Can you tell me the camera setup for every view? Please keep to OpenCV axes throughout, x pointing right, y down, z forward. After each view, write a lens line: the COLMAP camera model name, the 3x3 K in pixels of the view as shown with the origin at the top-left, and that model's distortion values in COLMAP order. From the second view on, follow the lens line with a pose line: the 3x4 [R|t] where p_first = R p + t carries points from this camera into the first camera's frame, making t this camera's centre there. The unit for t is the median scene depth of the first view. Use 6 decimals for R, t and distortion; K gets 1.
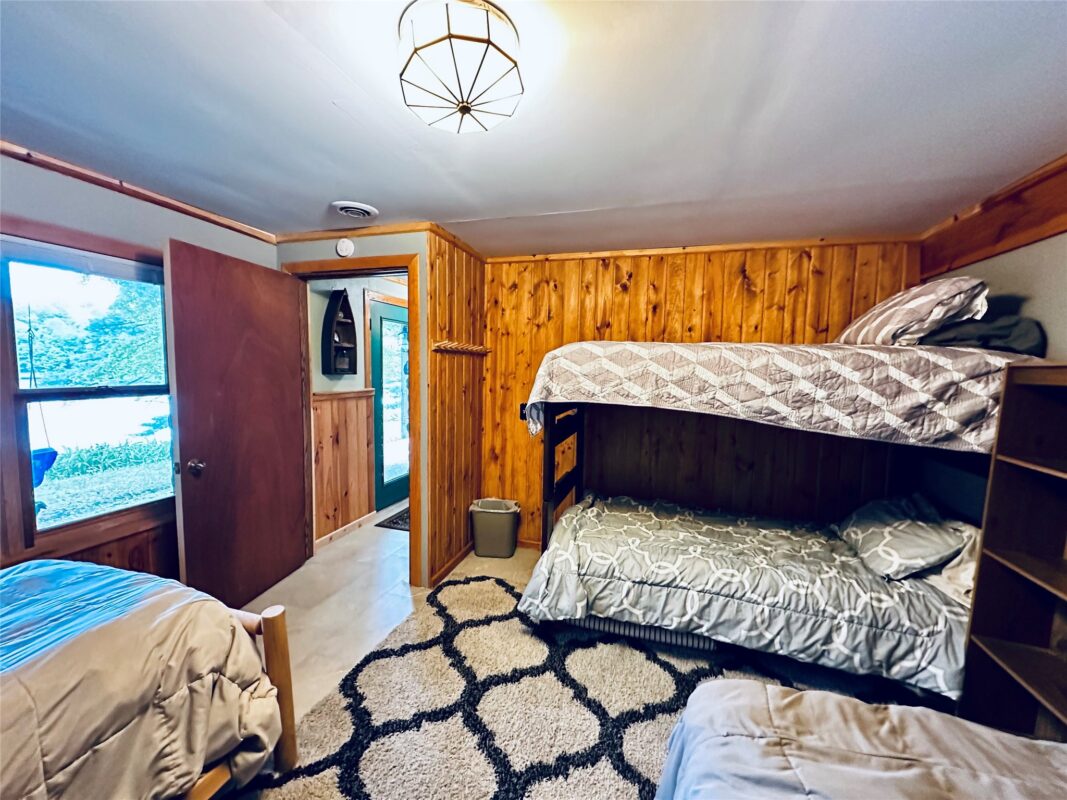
lens RADIAL K [[422.6, 0, 532.9], [0, 422.6, 399.6], [0, 0, 1]] dist [-0.003986, 0.000888]
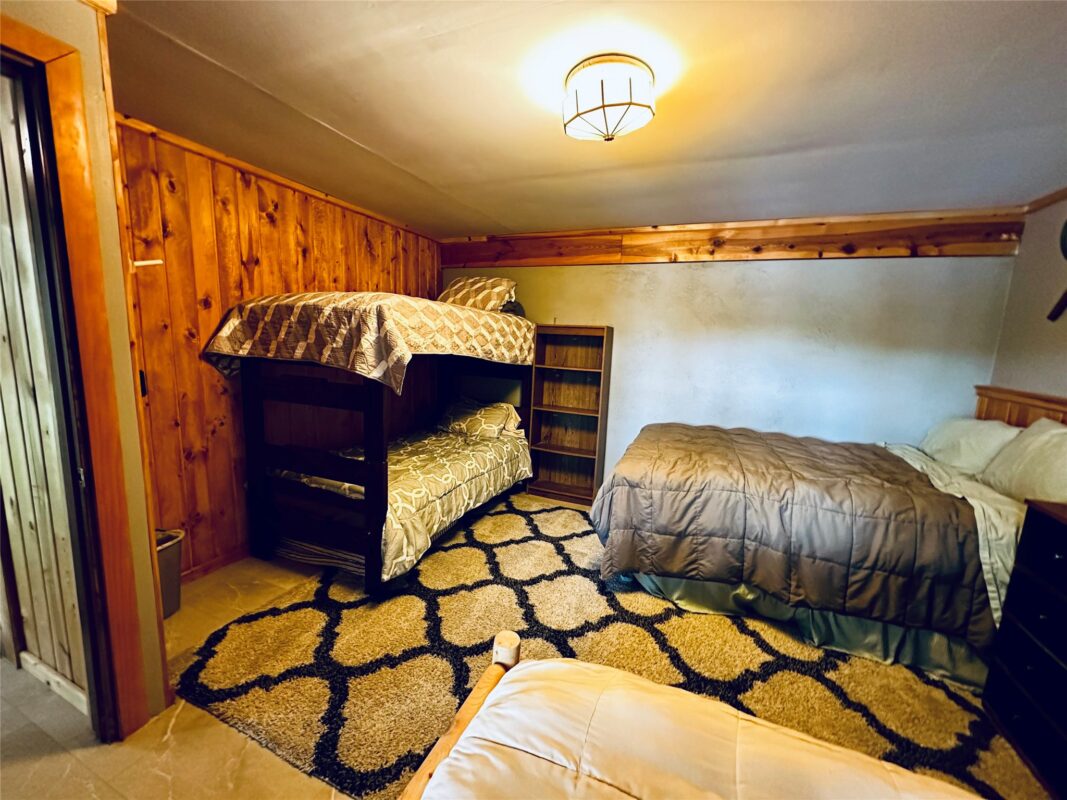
lens RADIAL K [[422.6, 0, 530.1], [0, 422.6, 400.0], [0, 0, 1]] dist [-0.003986, 0.000888]
pose [[0.110054, -0.166029, 0.979960, -0.667766], [0.036241, 0.985964, 0.162976, -0.031666], [-0.993265, 0.017578, 0.114526, 0.442563]]
